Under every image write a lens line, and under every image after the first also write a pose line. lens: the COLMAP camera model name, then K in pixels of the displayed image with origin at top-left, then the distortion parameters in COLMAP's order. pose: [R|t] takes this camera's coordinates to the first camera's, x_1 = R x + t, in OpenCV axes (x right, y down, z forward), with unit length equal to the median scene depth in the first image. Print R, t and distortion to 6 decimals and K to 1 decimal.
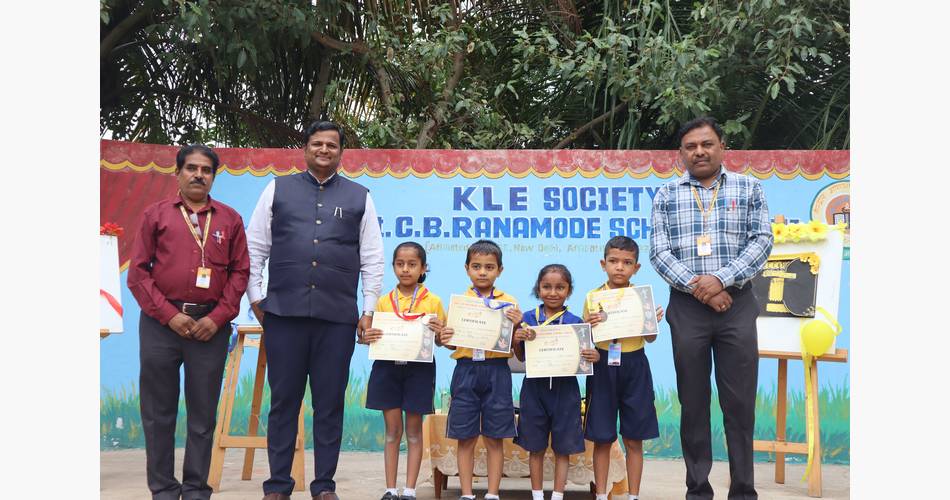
lens RADIAL K [[1009.3, 0, 470.7], [0, 1009.3, 253.3], [0, 0, 1]] dist [0.051486, 0.000000]
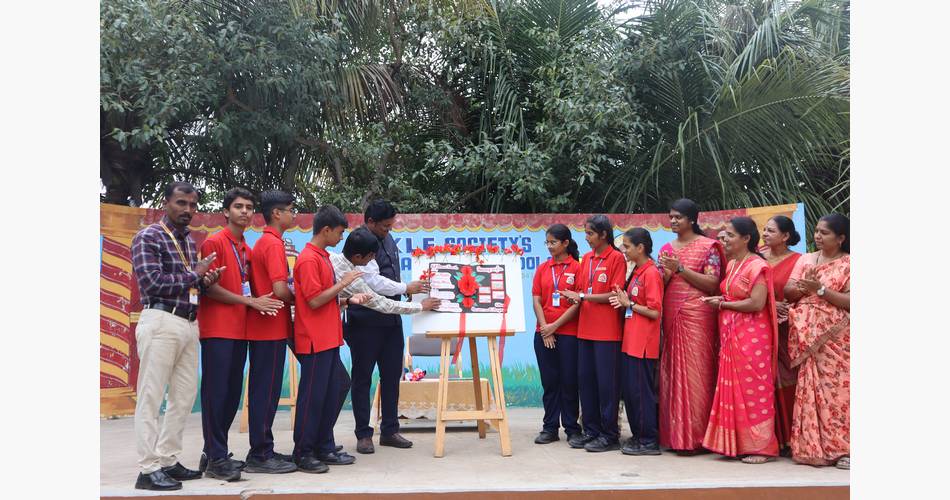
lens RADIAL K [[775.2, 0, 490.4], [0, 775.2, 240.9], [0, 0, 1]] dist [-0.002592, 0.010436]
pose [[0.991352, -0.009185, 0.130905, -0.015717], [0.014034, 0.999247, -0.036168, -0.015789], [-0.130475, 0.037693, 0.990735, -0.205765]]
